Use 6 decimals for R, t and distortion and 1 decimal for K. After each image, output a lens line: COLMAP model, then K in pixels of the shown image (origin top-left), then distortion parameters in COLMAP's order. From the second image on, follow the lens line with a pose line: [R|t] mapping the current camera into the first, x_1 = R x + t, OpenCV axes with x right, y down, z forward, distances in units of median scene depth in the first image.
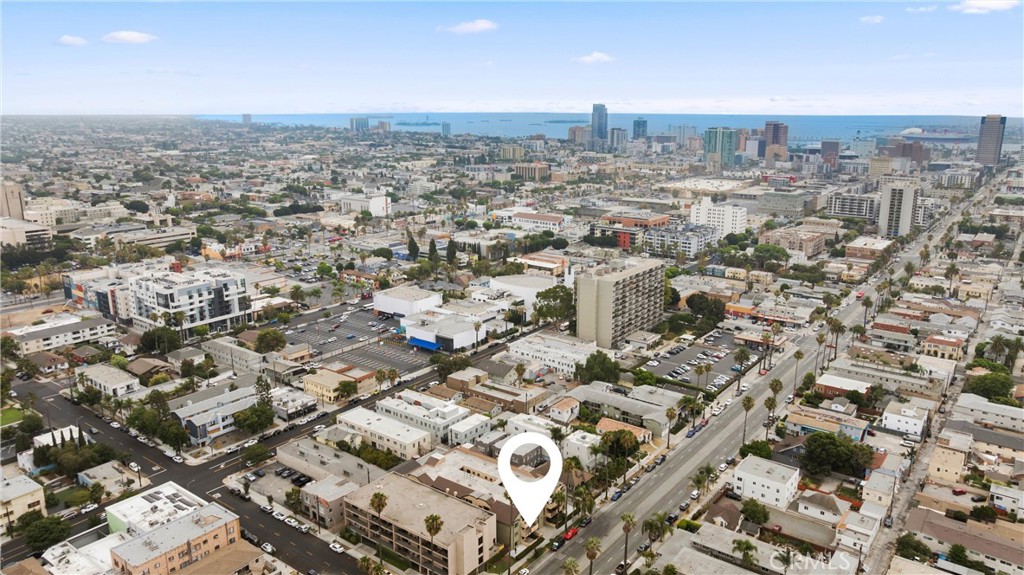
lens RADIAL K [[768.1, 0, 512.0], [0, 768.1, 287.5], [0, 0, 1]] dist [0.006453, -0.049211]
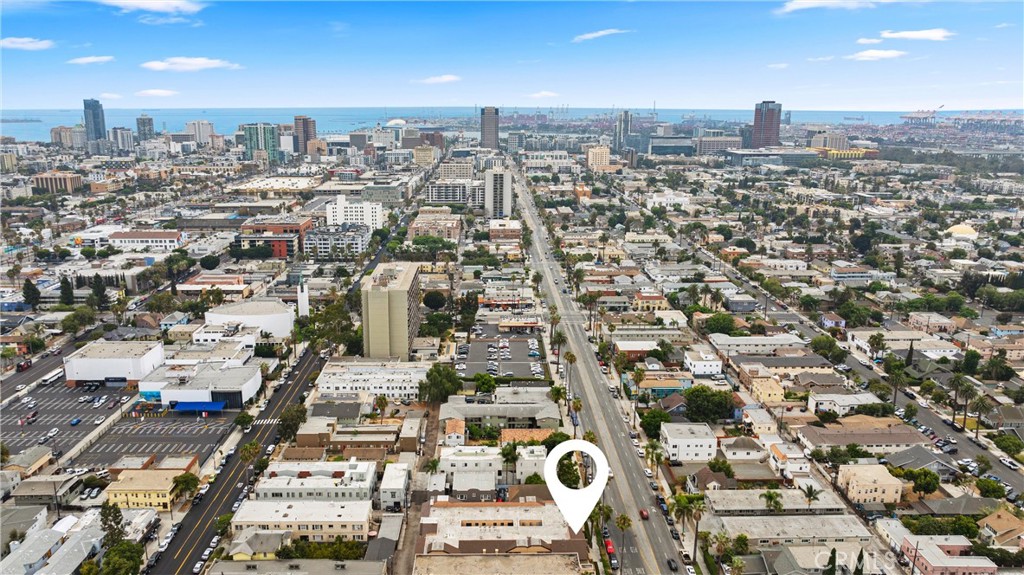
lens RADIAL K [[768.1, 0, 512.0], [0, 768.1, 287.5], [0, 0, 1]] dist [0.006453, -0.049211]
pose [[0.775351, -0.152600, 0.612816, -0.322795], [0.148280, 0.987230, 0.058226, -0.044203], [-0.613876, 0.045723, 0.788077, 0.171475]]
